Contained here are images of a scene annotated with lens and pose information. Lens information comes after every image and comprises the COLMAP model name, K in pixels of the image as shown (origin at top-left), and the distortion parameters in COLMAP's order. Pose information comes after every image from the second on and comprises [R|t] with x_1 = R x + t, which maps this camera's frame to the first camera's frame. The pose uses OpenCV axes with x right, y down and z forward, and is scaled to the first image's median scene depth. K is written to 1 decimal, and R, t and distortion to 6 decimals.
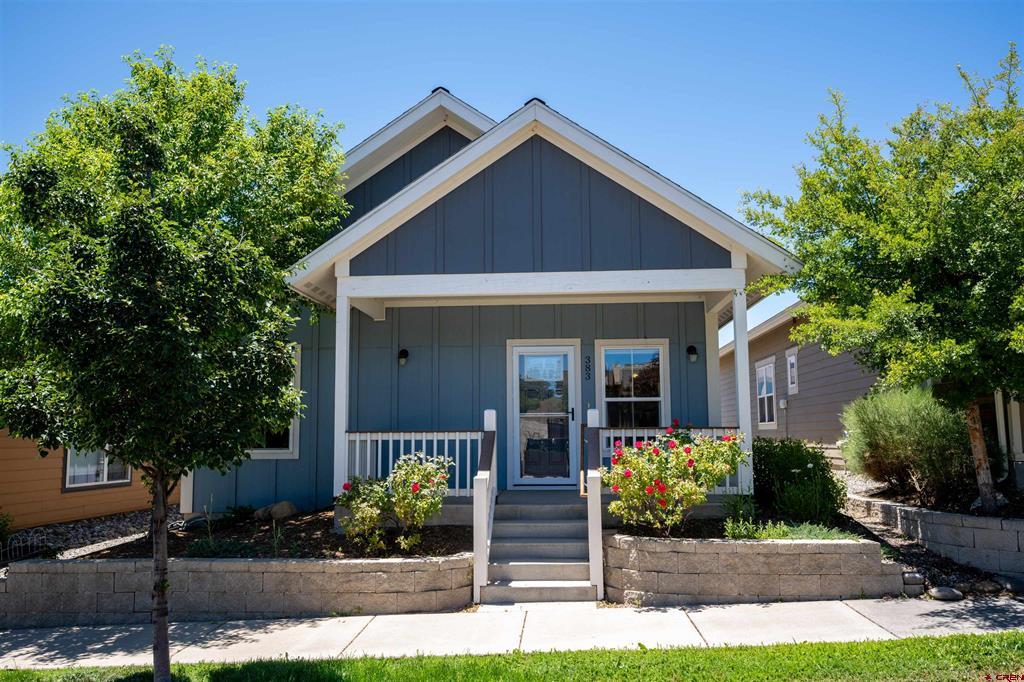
lens RADIAL K [[811.1, 0, 512.0], [0, 811.1, 341.0], [0, 0, 1]] dist [0.000778, 0.000008]
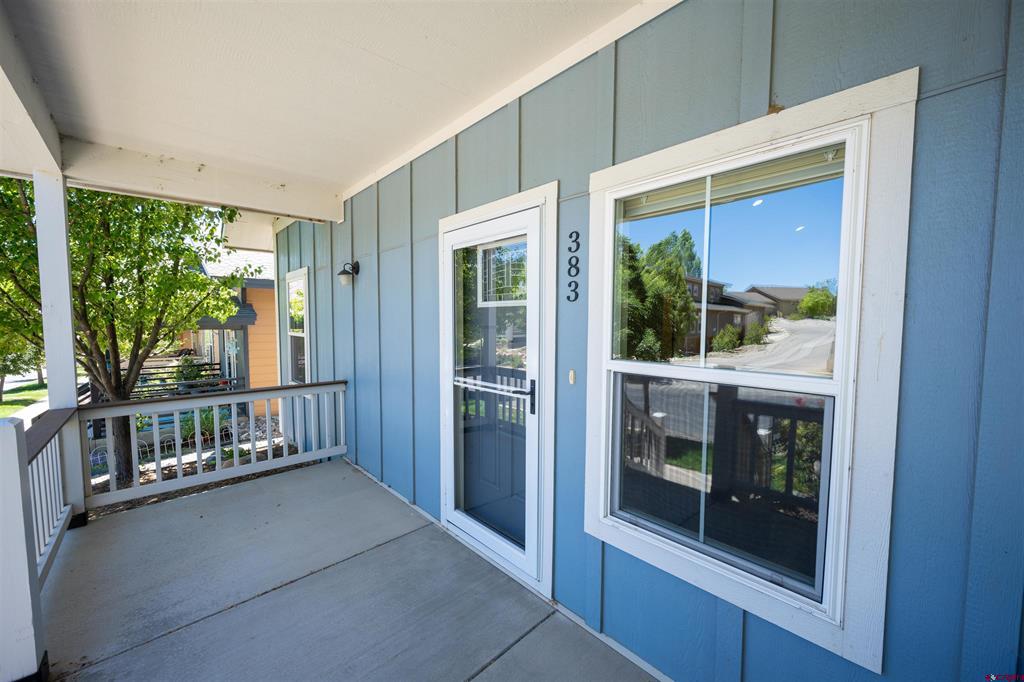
lens RADIAL K [[403.3, 0, 513.7], [0, 403.3, 344.9], [0, 0, 1]] dist [-0.002253, 0.000155]
pose [[0.723839, 0.053086, -0.687924, 0.192748], [0.077010, 0.984590, 0.157009, 0.037087], [0.685658, -0.166627, 0.708597, 0.865135]]
